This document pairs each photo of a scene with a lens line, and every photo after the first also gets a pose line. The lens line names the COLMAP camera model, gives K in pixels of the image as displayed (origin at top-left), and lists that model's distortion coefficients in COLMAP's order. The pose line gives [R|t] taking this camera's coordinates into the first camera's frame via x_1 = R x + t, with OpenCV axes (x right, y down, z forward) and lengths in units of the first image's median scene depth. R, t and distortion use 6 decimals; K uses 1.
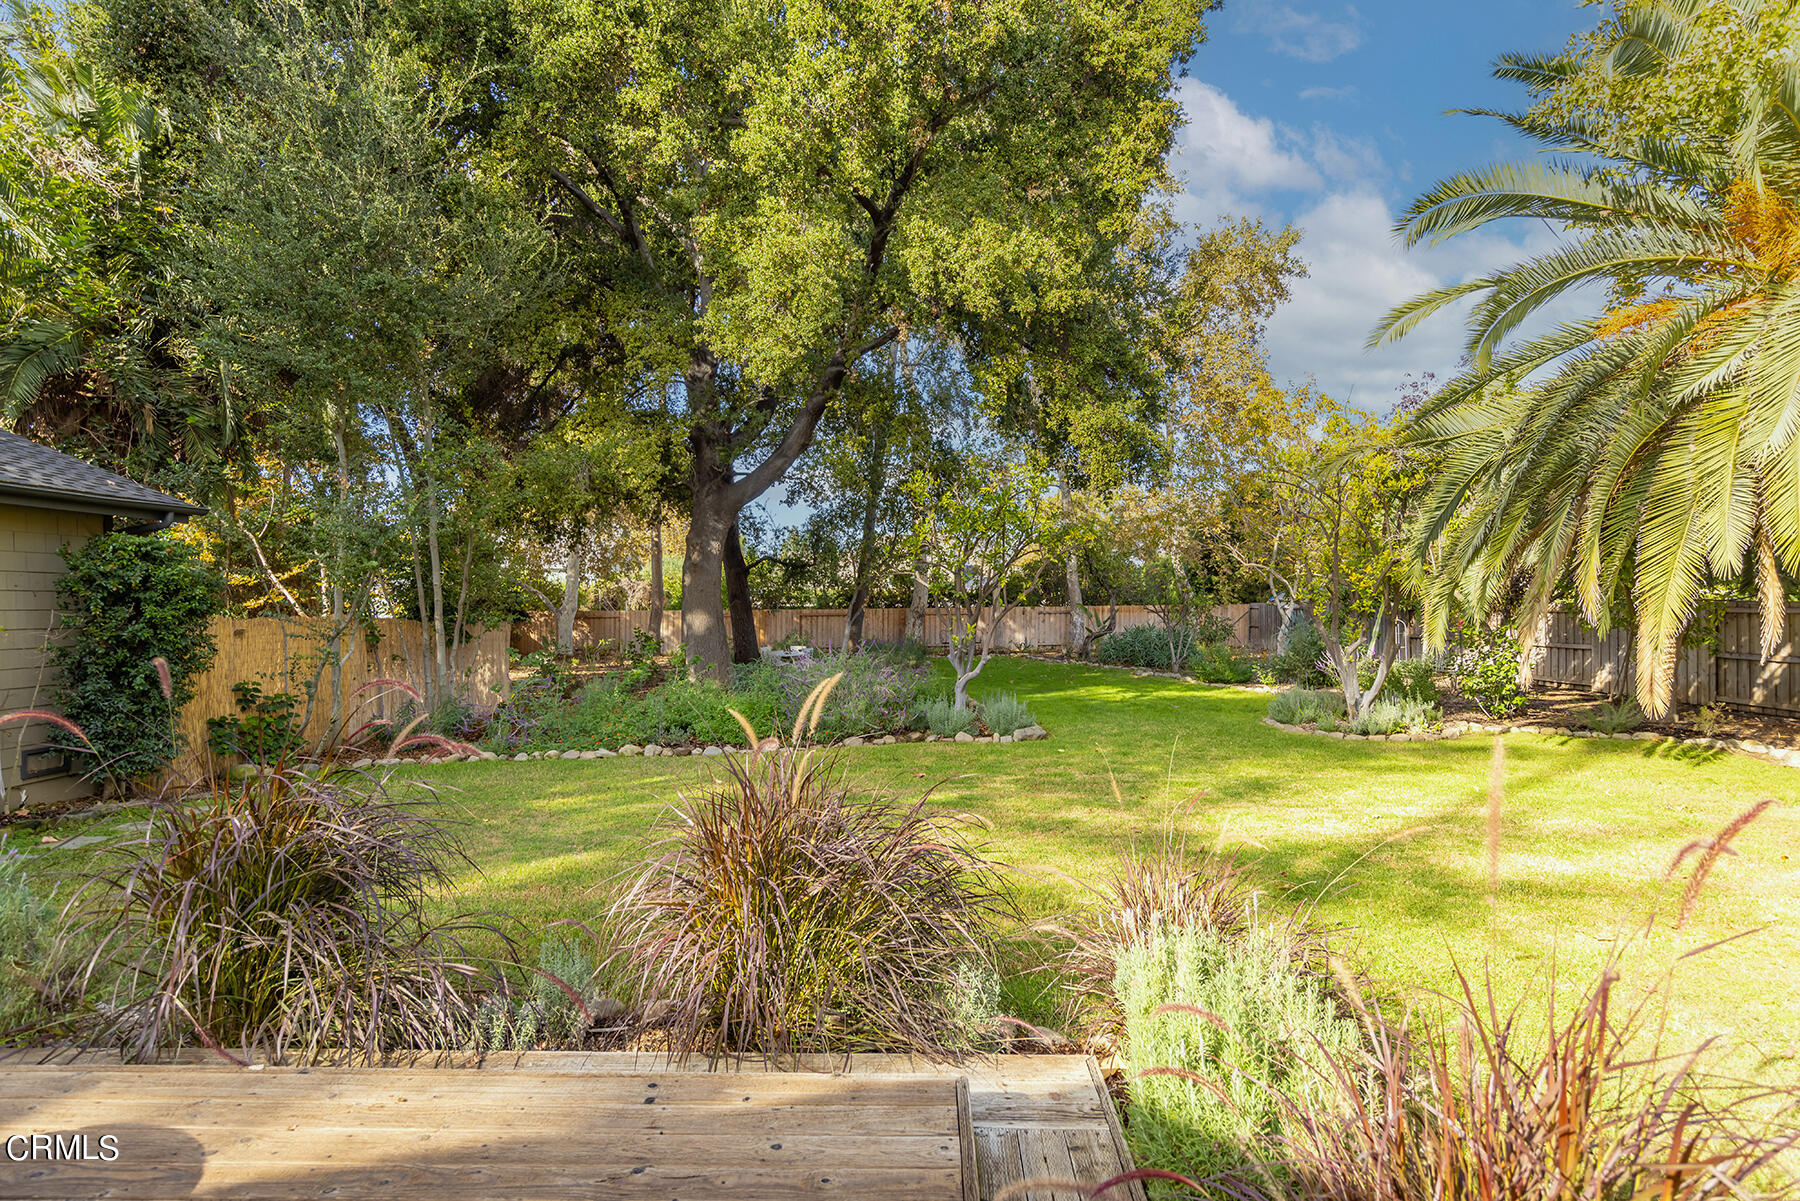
lens RADIAL K [[921.4, 0, 900.8], [0, 921.4, 603.1], [0, 0, 1]] dist [0.001277, -0.000524]
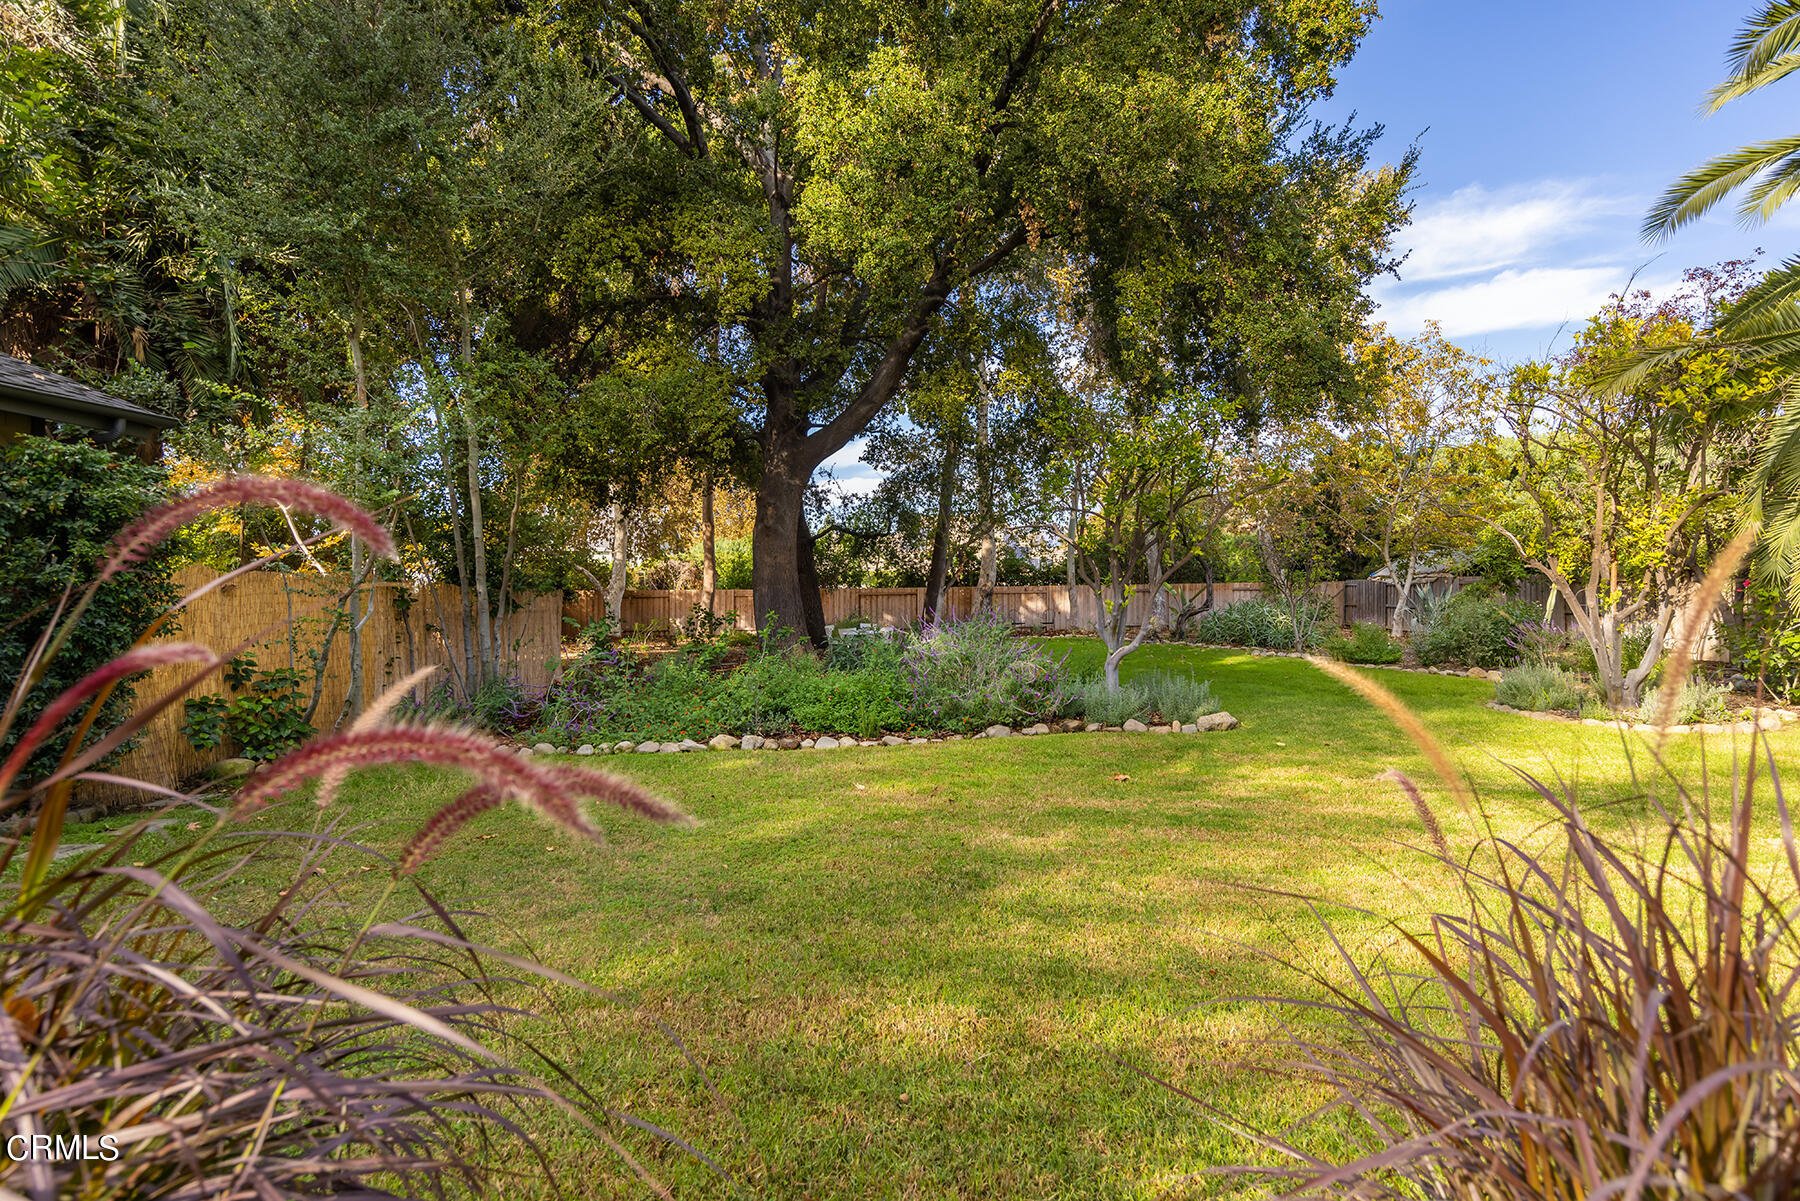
lens RADIAL K [[921.4, 0, 902.2], [0, 921.4, 601.3], [0, 0, 1]] dist [0.001277, -0.000524]
pose [[0.999315, -0.002259, -0.036934, -0.085617], [0.002712, 0.999922, 0.012226, 0.024053], [0.036904, -0.012317, 0.999243, 0.172553]]
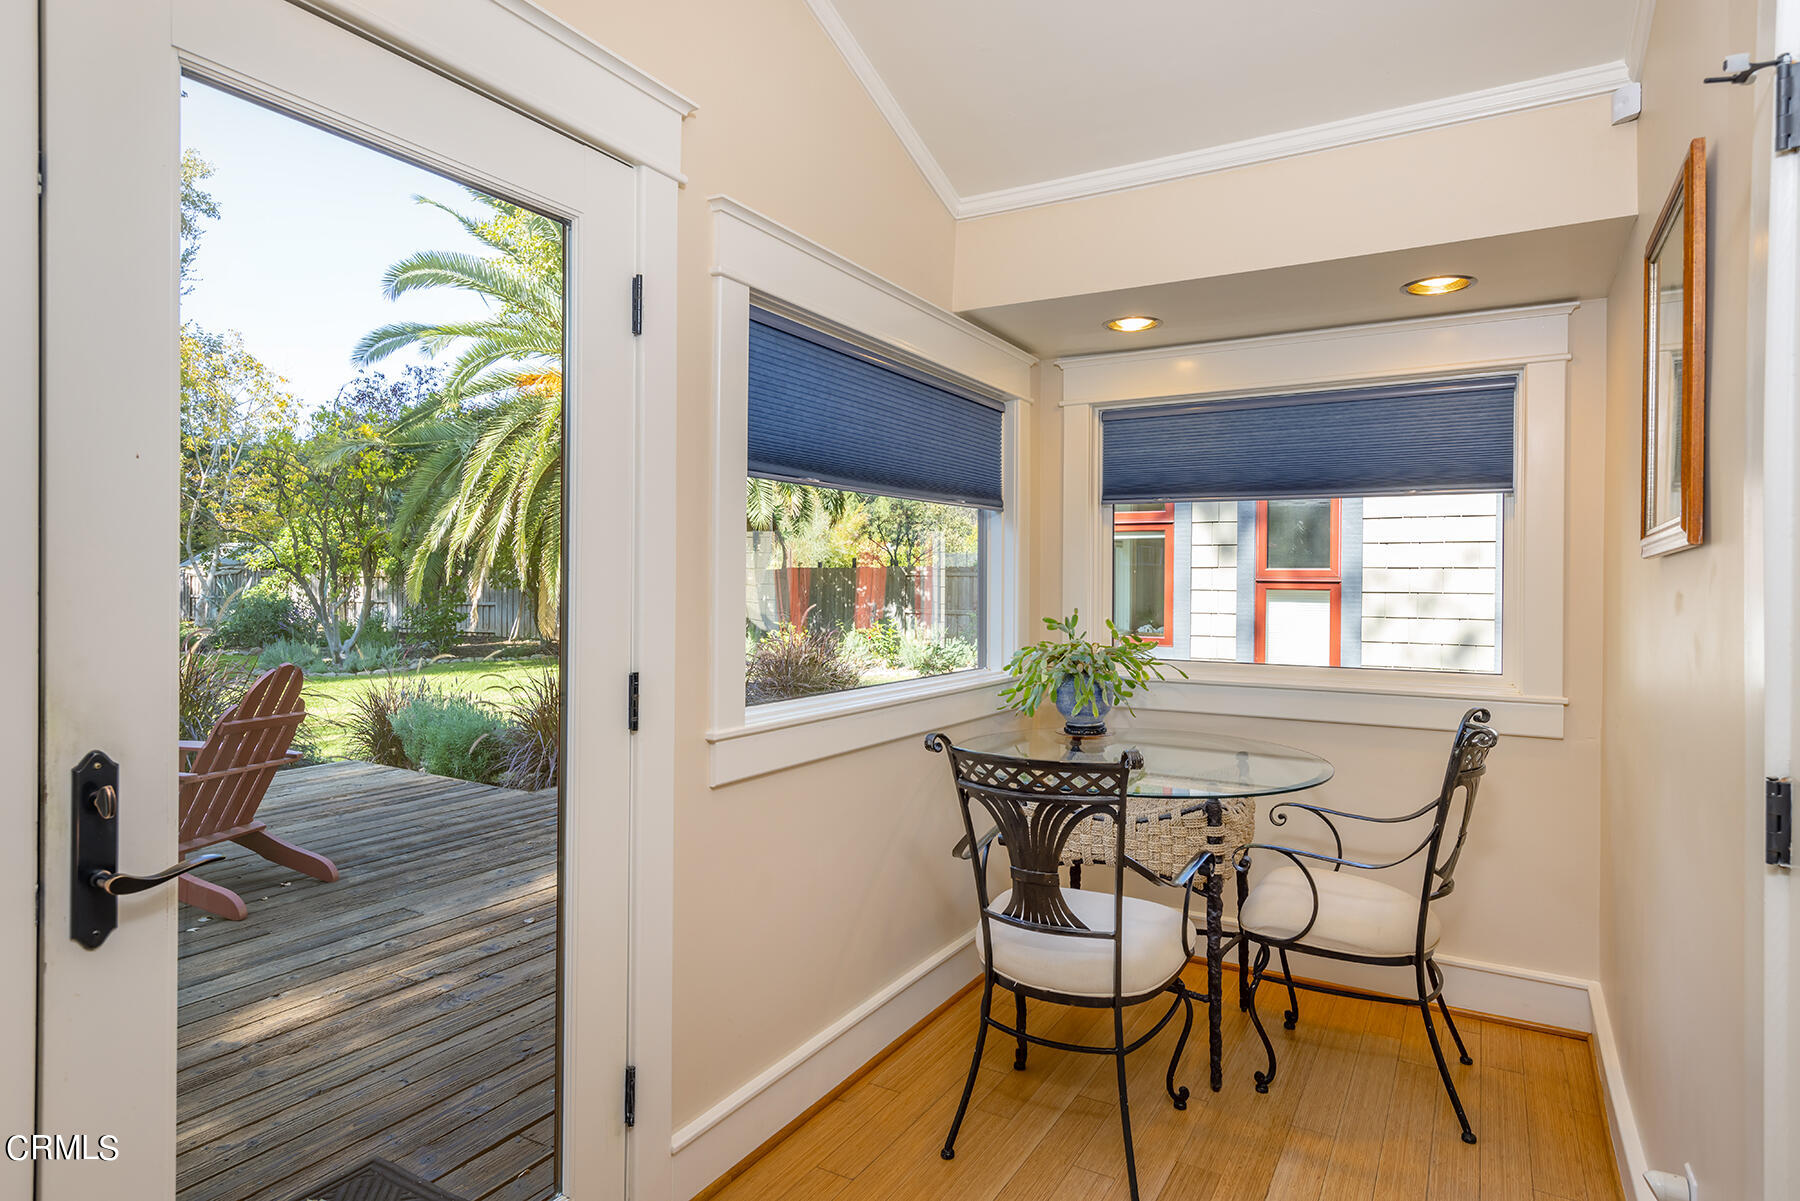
lens RADIAL K [[1024.3, 0, 904.4], [0, 1024.3, 597.4], [0, 0, 1]] dist [0.005269, 0.000545]
pose [[0.502604, -0.006645, 0.864491, -0.275326], [-0.006369, 0.999915, 0.011389, 0.018522], [-0.864493, -0.011231, 0.502519, -0.291030]]
